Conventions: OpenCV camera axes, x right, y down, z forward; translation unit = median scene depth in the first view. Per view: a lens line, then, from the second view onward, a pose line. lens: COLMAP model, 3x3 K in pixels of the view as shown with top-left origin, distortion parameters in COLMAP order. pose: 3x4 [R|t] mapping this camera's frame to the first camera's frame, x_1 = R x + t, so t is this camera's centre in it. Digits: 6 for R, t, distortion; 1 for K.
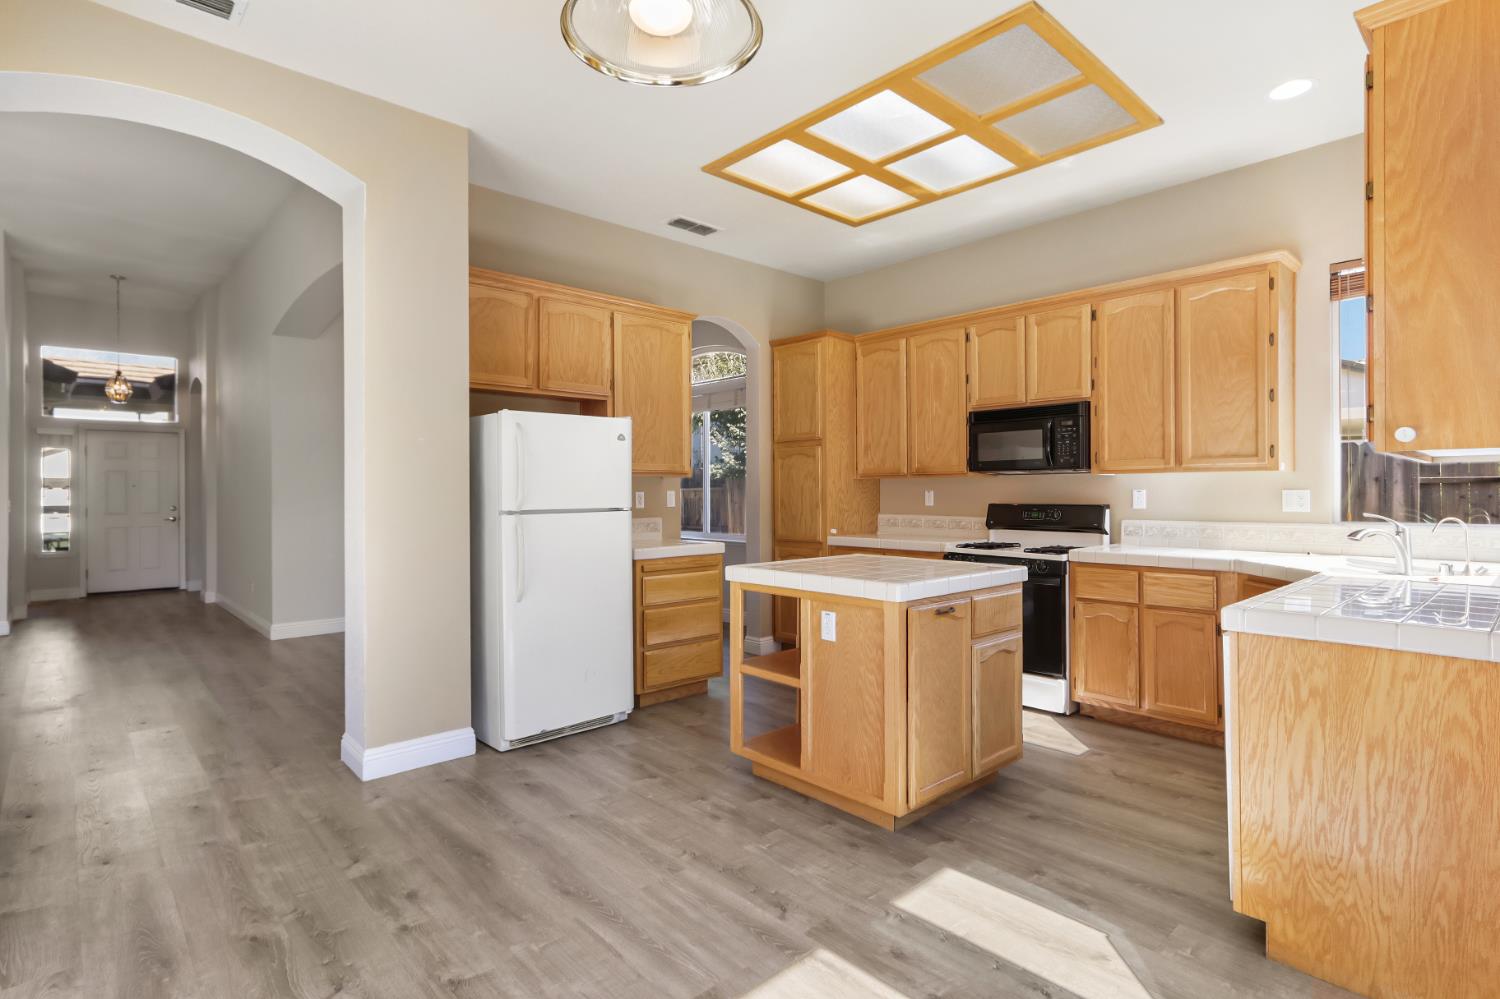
lens RADIAL K [[741.6, 0, 753.8], [0, 741.6, 485.1], [0, 0, 1]] dist [0.003744, -0.000497]
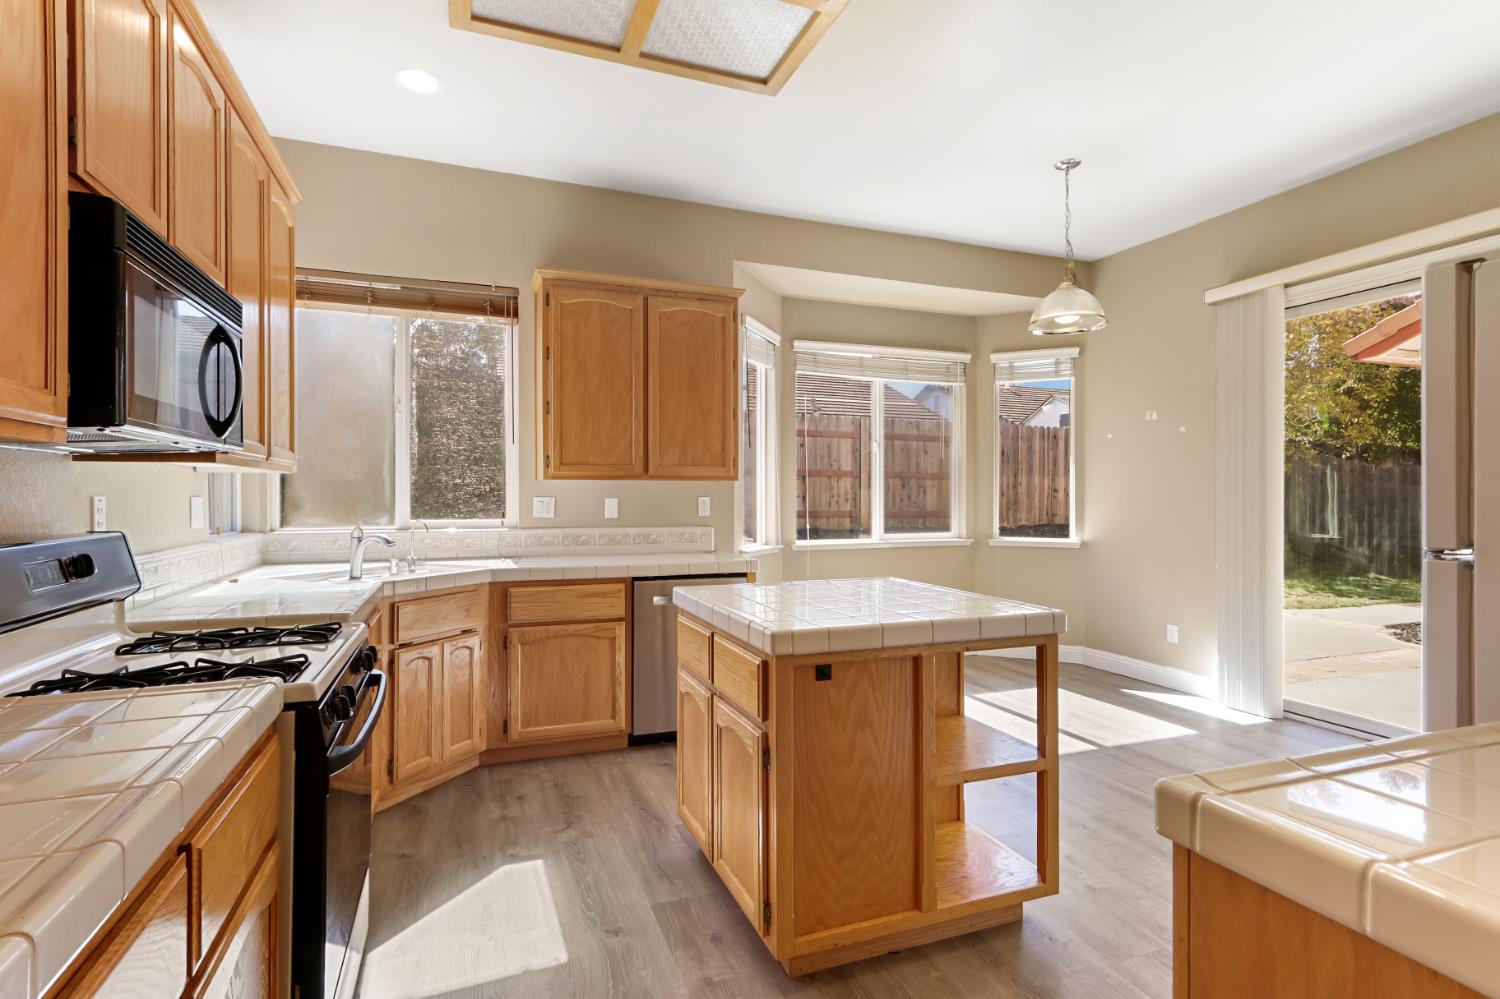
lens RADIAL K [[717.2, 0, 741.4], [0, 717.2, 500.6], [0, 0, 1]] dist [-0.000326, 0.005564]
pose [[-0.915642, -0.000782, 0.401993, -0.027606], [-0.002383, 0.999991, -0.003483, 0.011180], [-0.401987, -0.004147, -0.915636, 1.466669]]
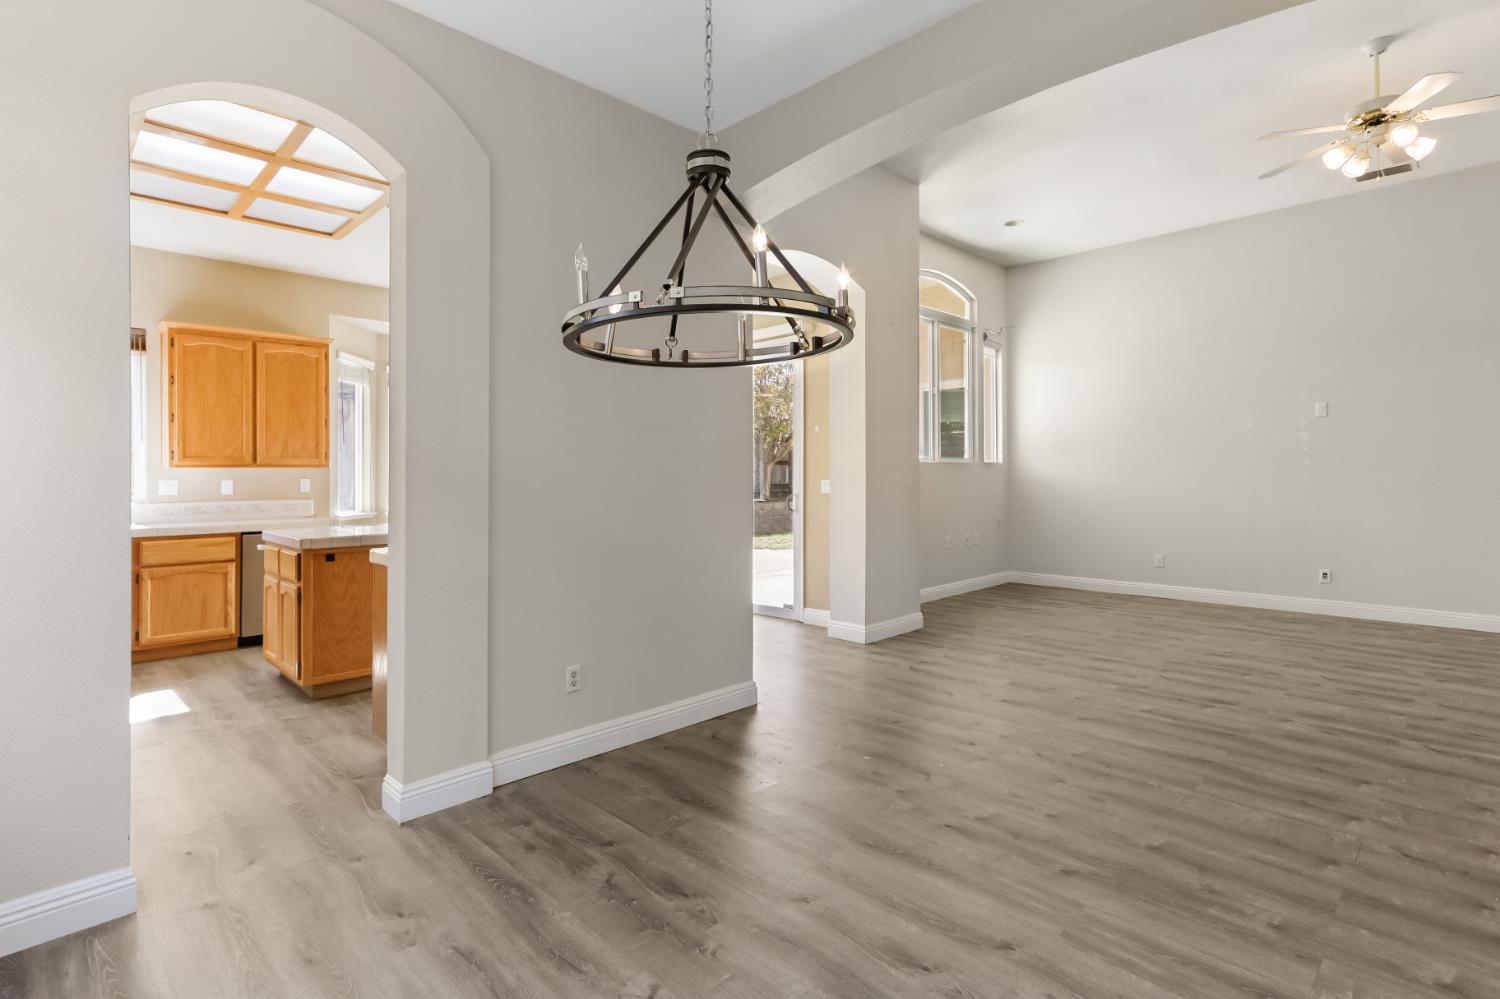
lens RADIAL K [[717.2, 0, 722.0], [0, 717.2, 463.5], [0, 0, 1]] dist [-0.000326, 0.005564]
pose [[-0.999854, 0.011209, 0.012865, -0.488545], [0.010901, 0.999657, -0.023805, 0.016723], [-0.013128, -0.023661, -0.999634, 2.071997]]
